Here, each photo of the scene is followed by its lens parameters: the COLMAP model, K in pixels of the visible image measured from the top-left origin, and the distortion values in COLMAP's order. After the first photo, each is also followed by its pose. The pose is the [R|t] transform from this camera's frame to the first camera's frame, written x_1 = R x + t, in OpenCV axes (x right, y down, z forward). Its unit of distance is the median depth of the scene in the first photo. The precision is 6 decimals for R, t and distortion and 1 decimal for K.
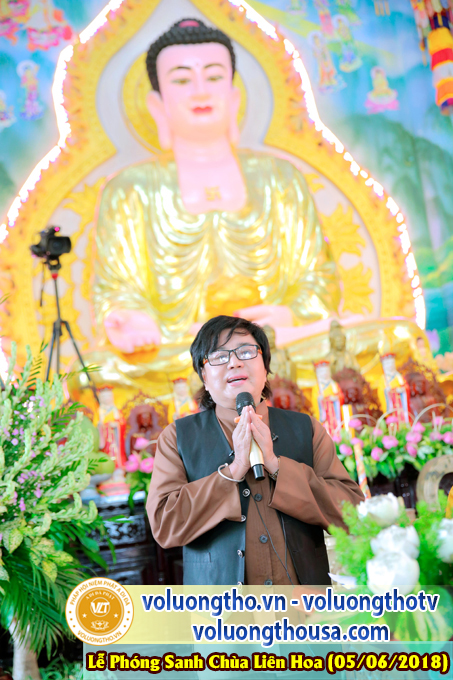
lens RADIAL K [[965.9, 0, 225.4], [0, 965.9, 342.9], [0, 0, 1]] dist [0.115038, 0.000000]
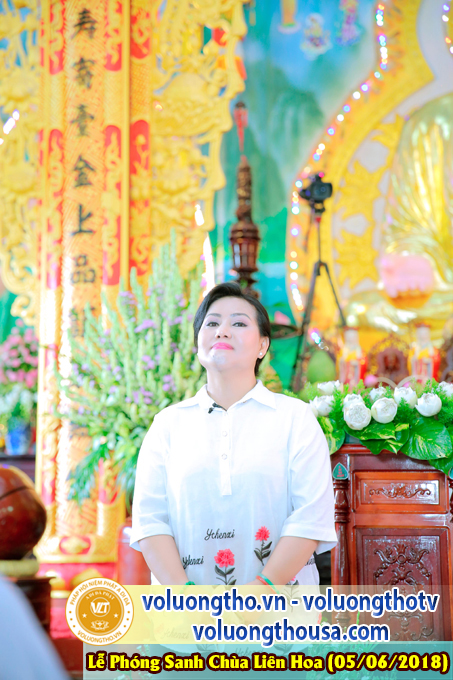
lens RADIAL K [[1291.5, 0, 223.8], [0, 1291.5, 340.6], [0, 0, 1]] dist [0.278729, 0.000000]
pose [[0.934836, 0.074460, -0.347184, 0.180009], [-0.059177, 0.996762, 0.054432, -0.006643], [0.350113, -0.030340, 0.936216, -0.284016]]
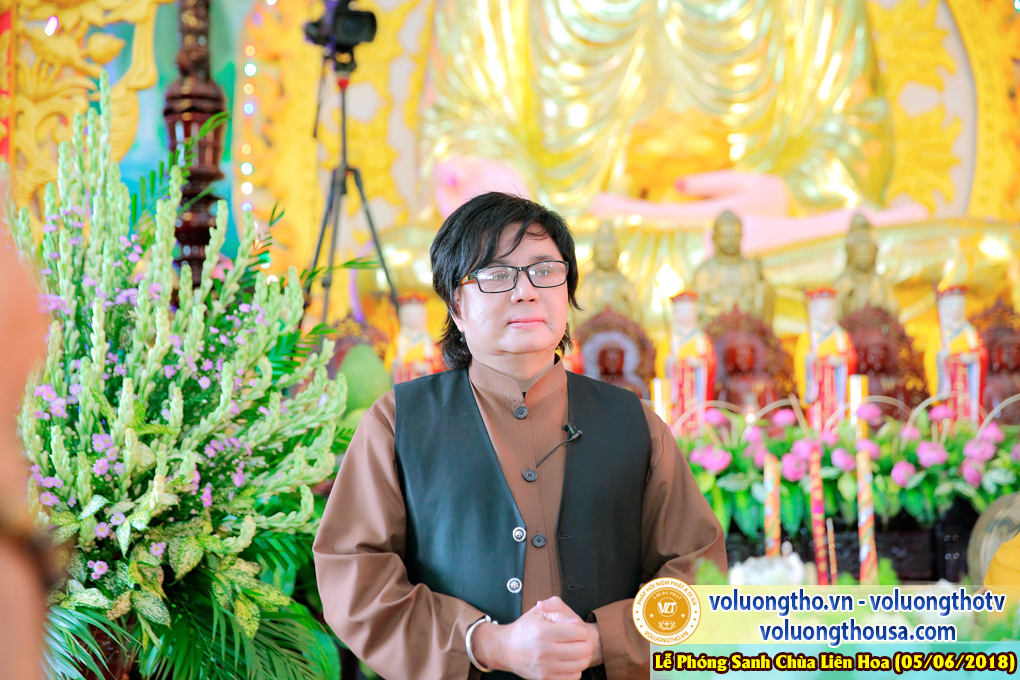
lens RADIAL K [[1805.4, 0, 503.9], [0, 1805.4, 345.0], [0, 0, 1]] dist [0.191433, 0.000000]
pose [[0.989793, 0.101817, -0.099714, 0.022873], [-0.094840, 0.992857, 0.072387, -0.004543], [0.106372, -0.062191, 0.992380, -0.003758]]
